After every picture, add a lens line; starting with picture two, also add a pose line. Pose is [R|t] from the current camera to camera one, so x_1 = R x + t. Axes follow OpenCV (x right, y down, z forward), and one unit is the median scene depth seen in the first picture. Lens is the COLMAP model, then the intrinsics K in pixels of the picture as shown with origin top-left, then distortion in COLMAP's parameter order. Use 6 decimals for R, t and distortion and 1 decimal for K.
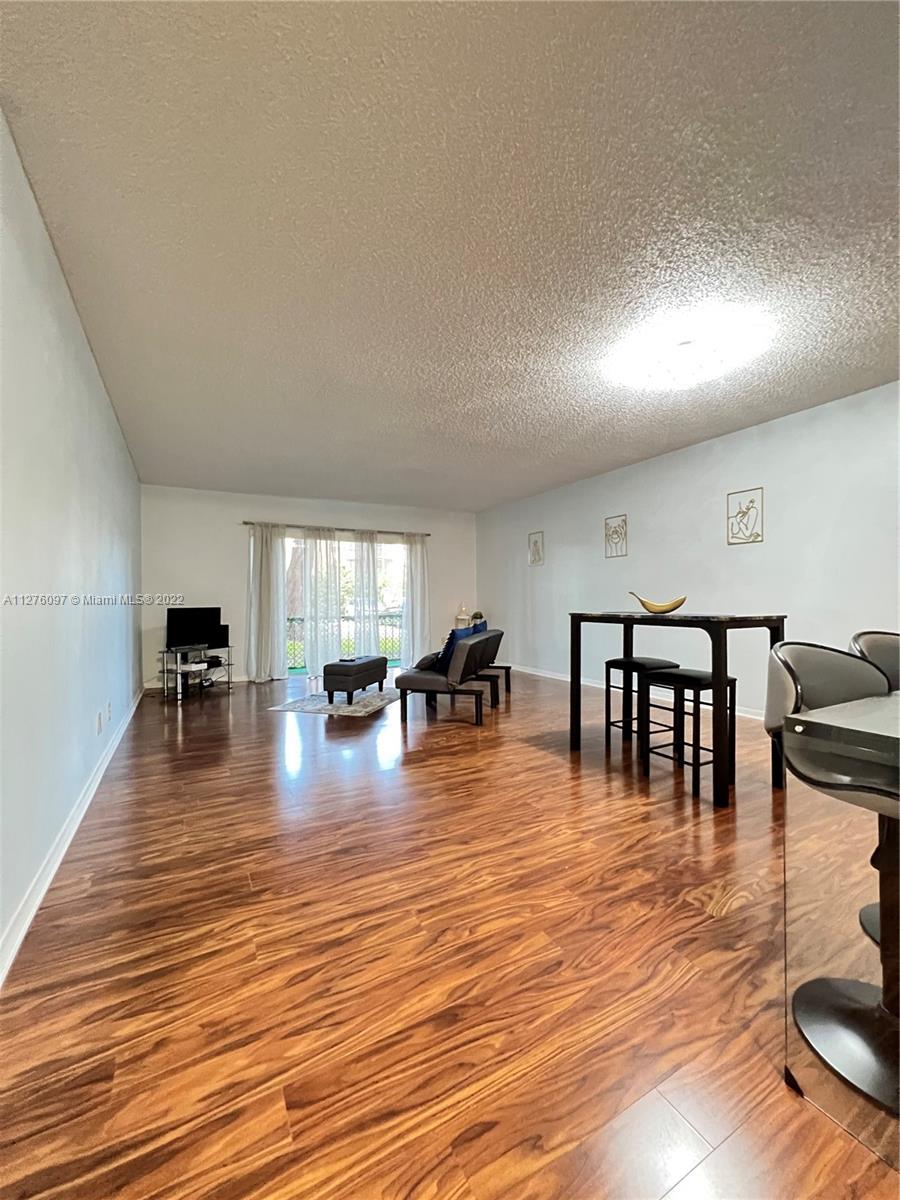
lens RADIAL K [[478.8, 0, 446.7], [0, 478.8, 599.4], [0, 0, 1]] dist [-0.002563, 0.000809]
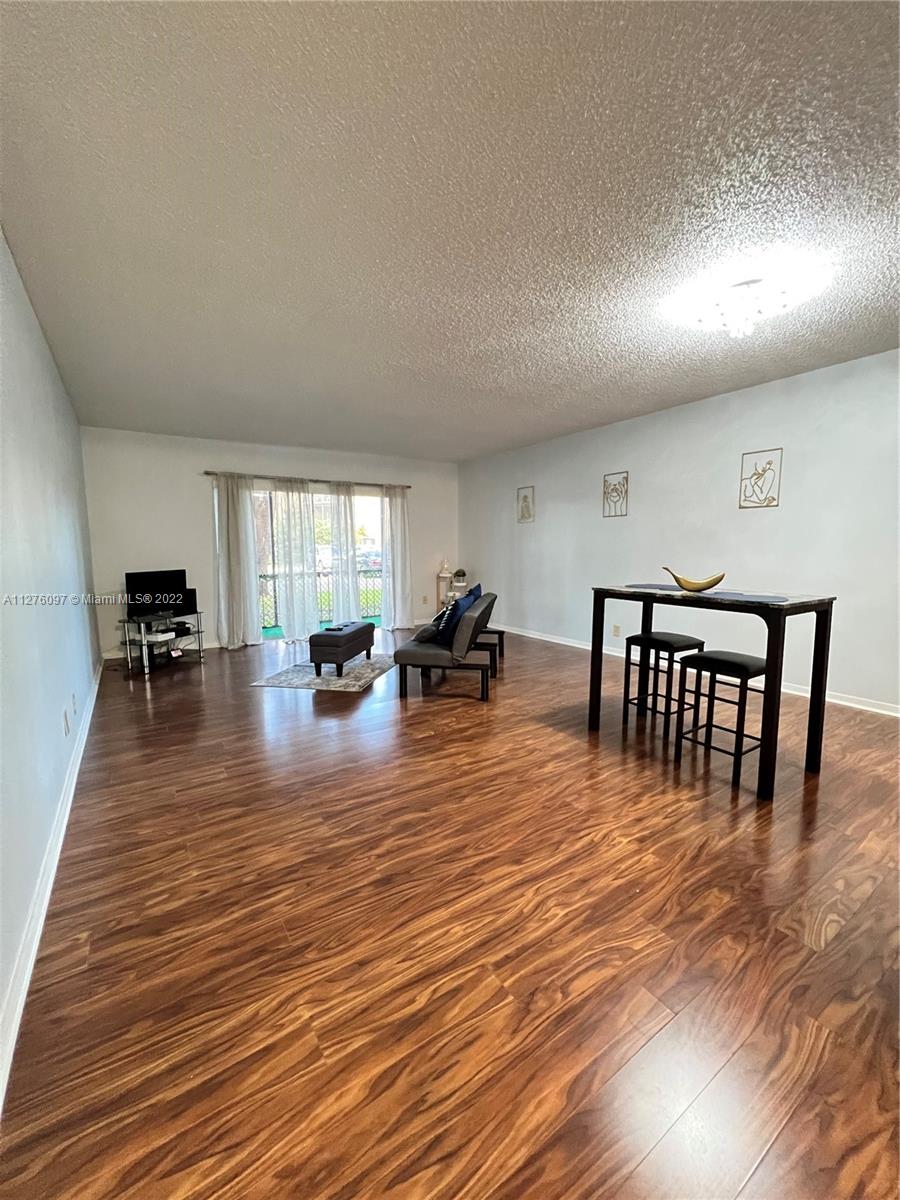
lens RADIAL K [[478.8, 0, 446.6], [0, 478.8, 600.0], [0, 0, 1]] dist [-0.002563, 0.000809]
pose [[0.996425, -0.008628, 0.084043, -0.113818], [-0.001067, 0.993407, 0.114637, -0.059046], [-0.084478, -0.114317, 0.989846, 0.116071]]
